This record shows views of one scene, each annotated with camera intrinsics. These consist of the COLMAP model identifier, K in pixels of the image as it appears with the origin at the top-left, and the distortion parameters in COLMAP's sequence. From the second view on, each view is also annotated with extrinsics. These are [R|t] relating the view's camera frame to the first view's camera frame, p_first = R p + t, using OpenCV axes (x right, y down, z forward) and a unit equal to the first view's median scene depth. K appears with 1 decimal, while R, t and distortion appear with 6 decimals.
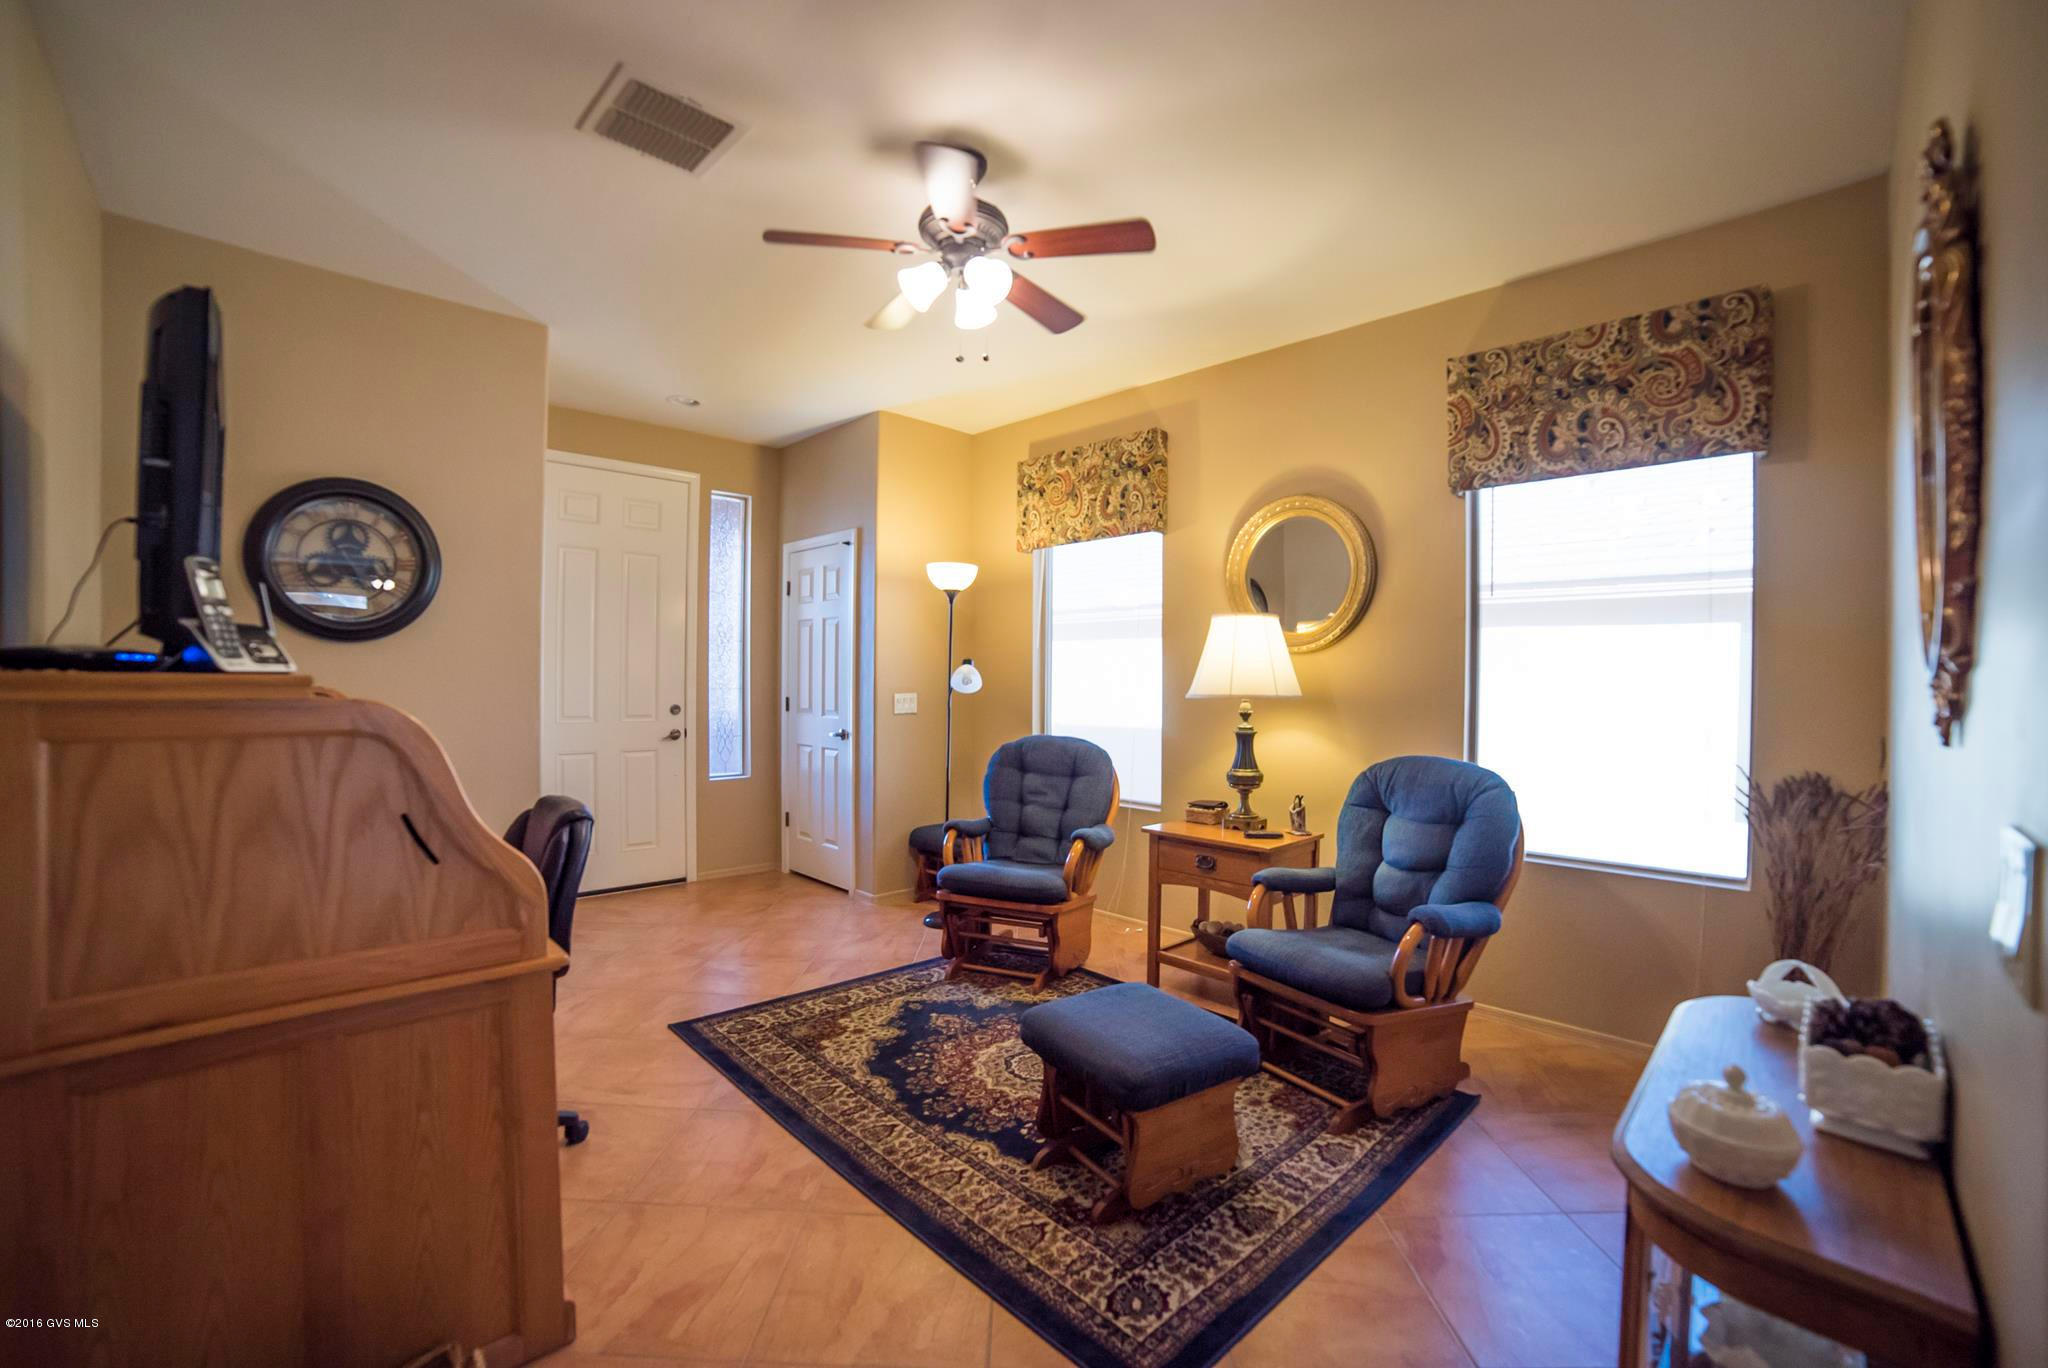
lens RADIAL K [[826.3, 0, 1021.7], [0, 826.3, 680.9], [0, 0, 1]] dist [-0.016053, 0.000573]
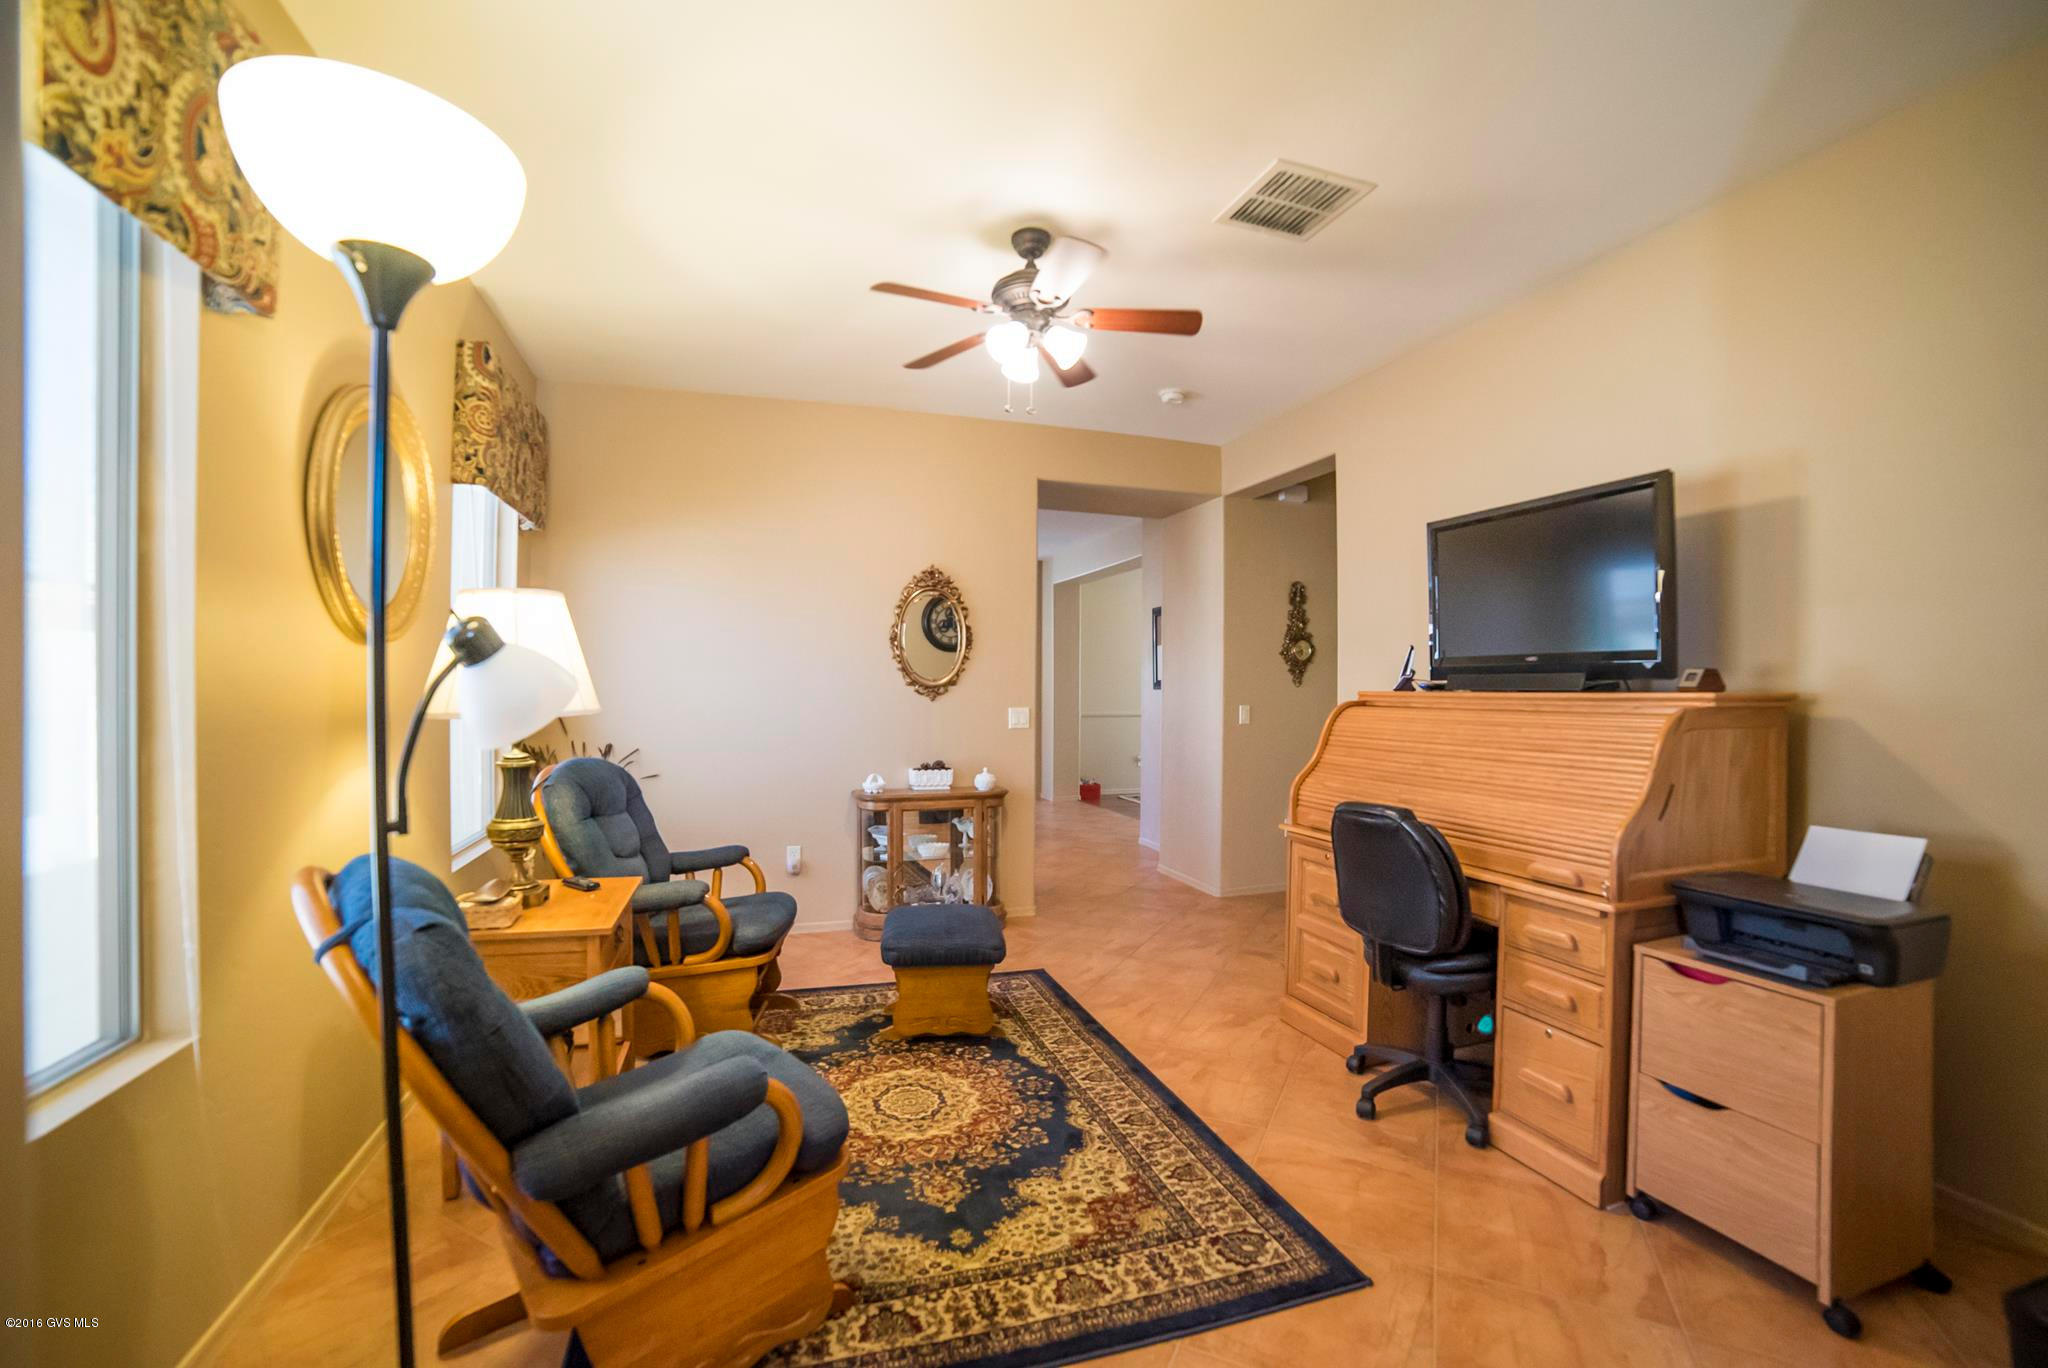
lens RADIAL K [[826.3, 0, 1023.7], [0, 826.3, 690.7], [0, 0, 1]] dist [-0.016053, 0.000573]
pose [[-0.893358, -0.007886, 0.449277, -0.509383], [-0.005221, 0.999961, 0.007169, -0.004359], [-0.449316, 0.004059, -0.893364, 1.777335]]
